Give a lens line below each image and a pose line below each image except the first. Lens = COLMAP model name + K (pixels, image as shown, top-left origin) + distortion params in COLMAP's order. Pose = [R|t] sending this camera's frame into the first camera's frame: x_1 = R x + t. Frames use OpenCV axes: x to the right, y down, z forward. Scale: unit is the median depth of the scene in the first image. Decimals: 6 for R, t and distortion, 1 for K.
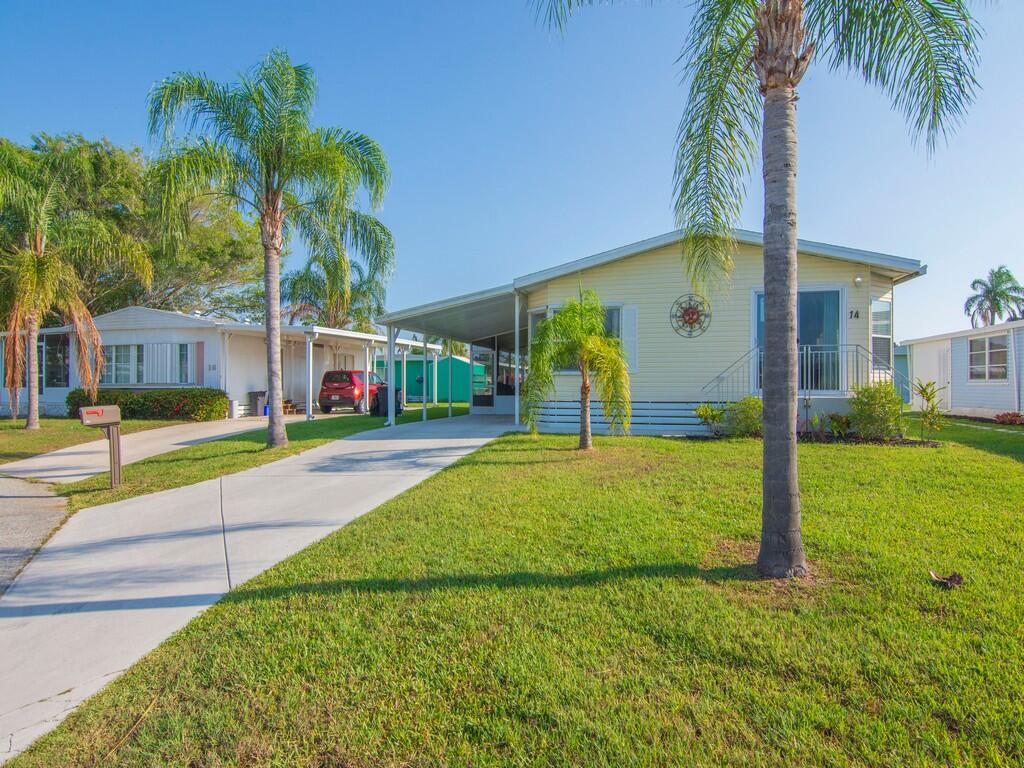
lens RADIAL K [[579.8, 0, 516.4], [0, 579.8, 387.3], [0, 0, 1]] dist [-0.005997, -0.004488]
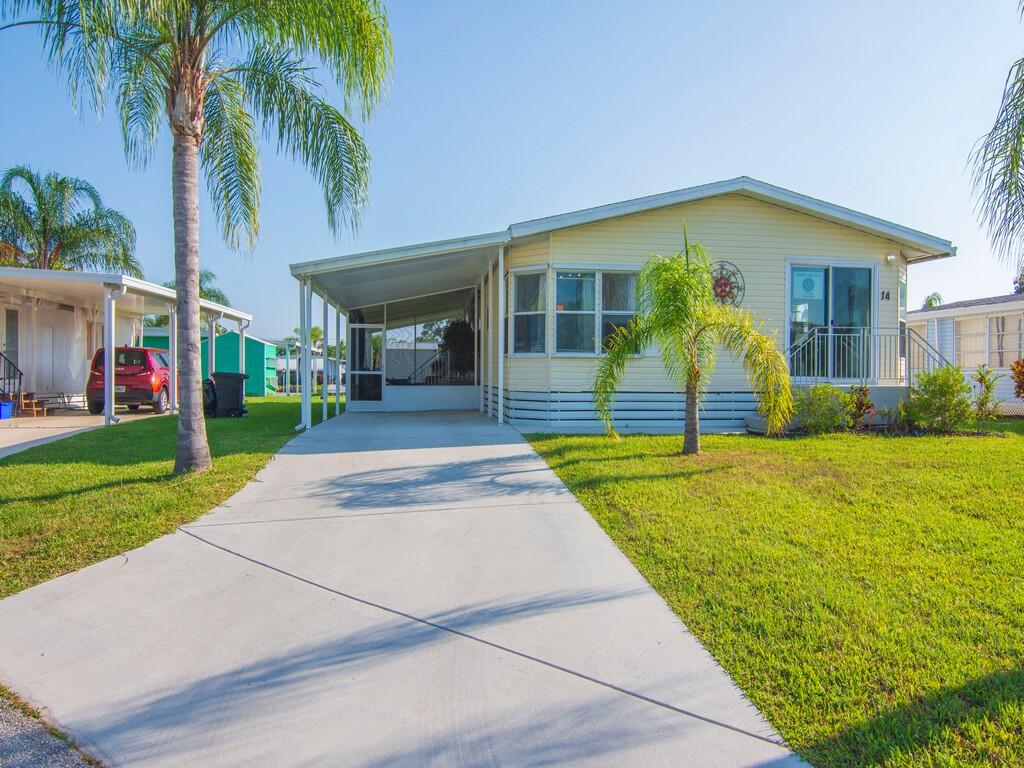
lens RADIAL K [[704.7, 0, 519.6], [0, 704.7, 385.4], [0, 0, 1]] dist [-0.007571, -0.003031]
pose [[0.921576, -0.000343, 0.388198, -0.365966], [-0.004101, 0.999935, 0.010619, 0.006536], [-0.388177, -0.011378, 0.921515, 0.193263]]
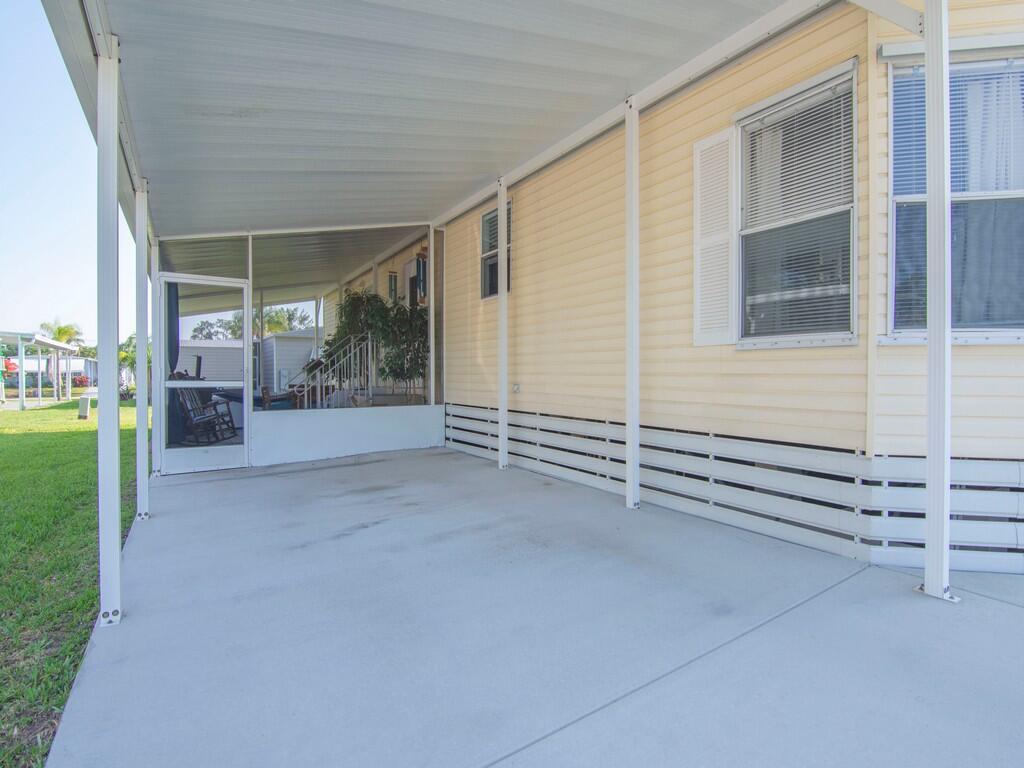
lens RADIAL K [[524.7, 0, 516.6], [0, 524.7, 382.5], [0, 0, 1]] dist [-0.011858, -0.005177]
pose [[0.677312, -0.012581, 0.735588, -0.254064], [0.003981, 0.999902, 0.013436, -0.010194], [-0.735685, -0.006173, 0.677296, 1.110016]]
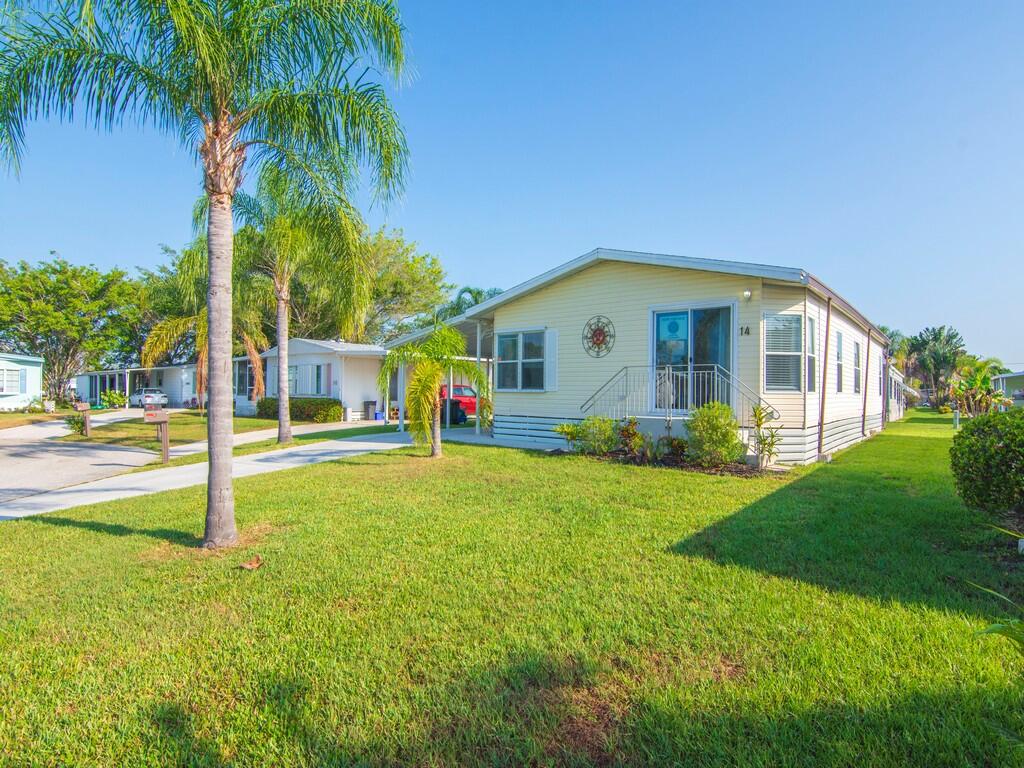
lens RADIAL K [[551.8, 0, 512.8], [0, 551.8, 387.6], [0, 0, 1]] dist [-0.010570, -0.006211]
pose [[0.905686, 0.006048, -0.423907, 0.601098], [-0.013074, 0.999821, -0.013668, -0.017285], [0.423749, 0.017921, 0.905603, 0.041203]]
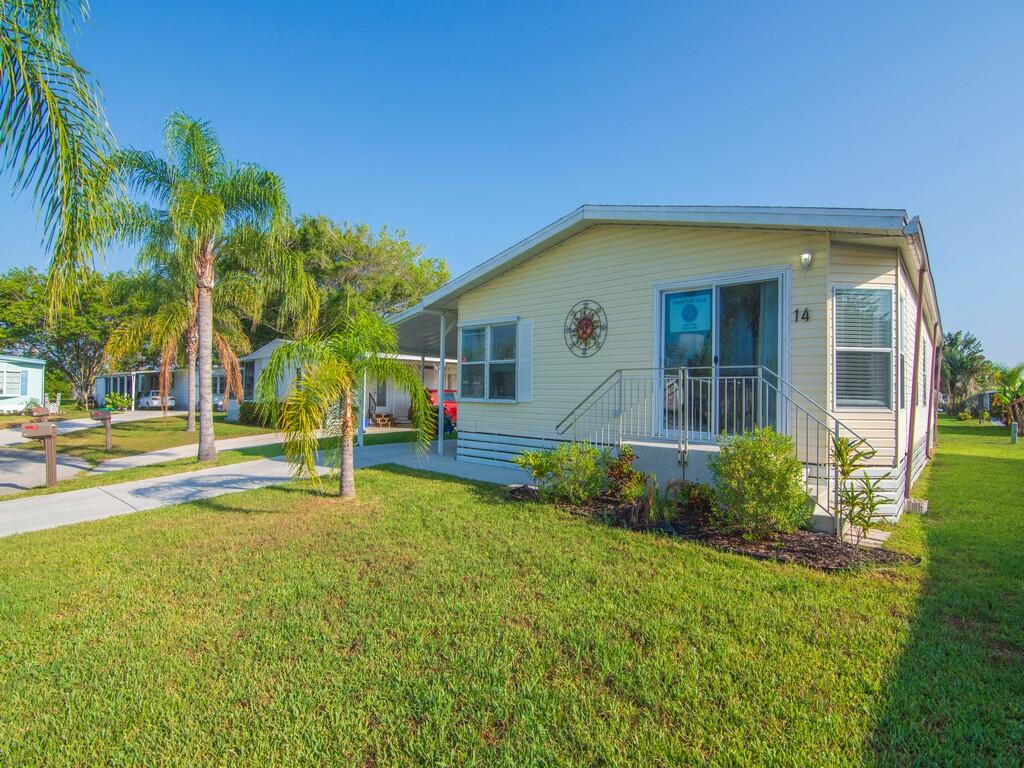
lens RADIAL K [[502.7, 0, 515.8], [0, 502.7, 388.4], [0, 0, 1]] dist [-0.014280, 0.001036]
pose [[0.890007, 0.009099, -0.455856, 0.538522], [-0.018652, 0.999691, -0.016462, -0.033628], [0.455565, 0.023154, 0.889901, 0.385535]]
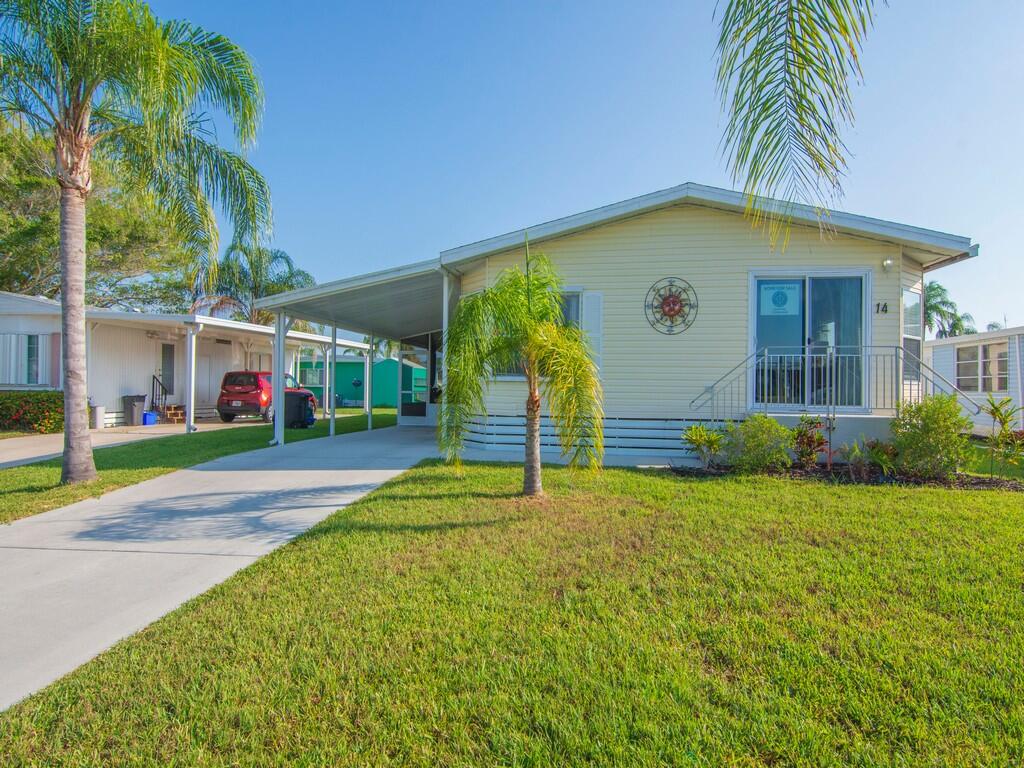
lens RADIAL K [[551.8, 0, 515.6], [0, 551.8, 387.4], [0, 0, 1]] dist [-0.010570, -0.006211]
pose [[0.996149, 0.012643, 0.086760, 0.036166], [-0.012133, 0.999906, -0.006404, -0.009395], [-0.086833, 0.005327, 0.996209, 0.305651]]
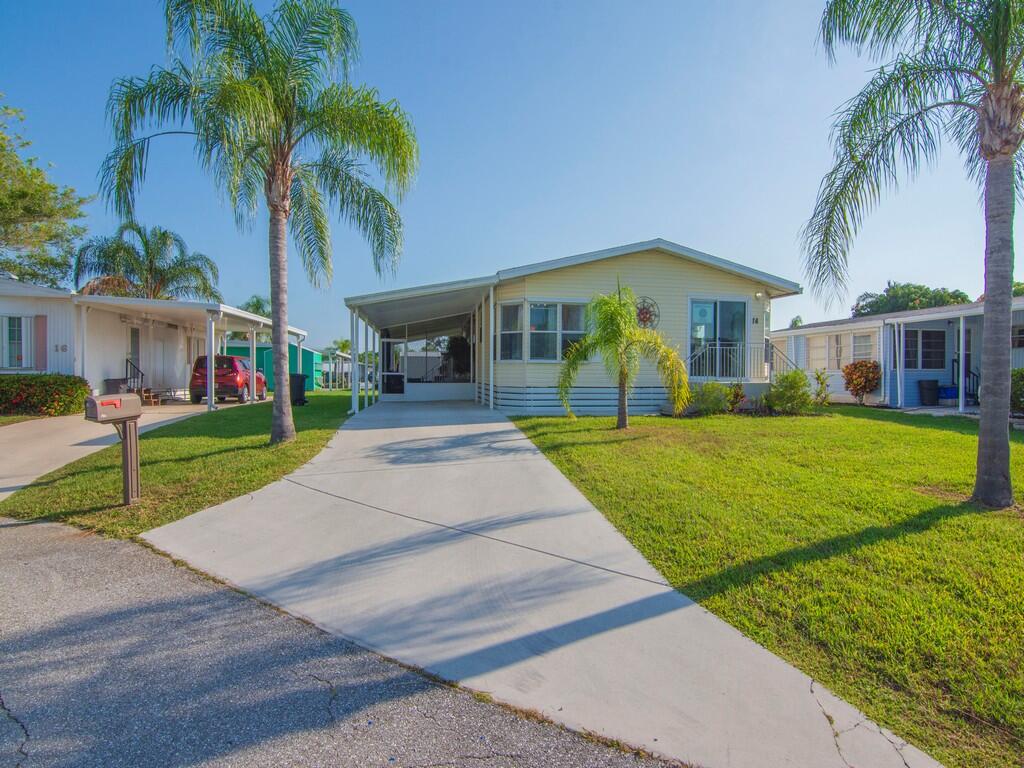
lens RADIAL K [[524.7, 0, 519.3], [0, 524.7, 385.5], [0, 0, 1]] dist [-0.011858, -0.005177]
pose [[0.905579, -0.003172, 0.424166, -0.404735], [-0.003366, 0.999887, 0.014664, 0.007287], [-0.424164, -0.014707, 0.905466, 0.132800]]
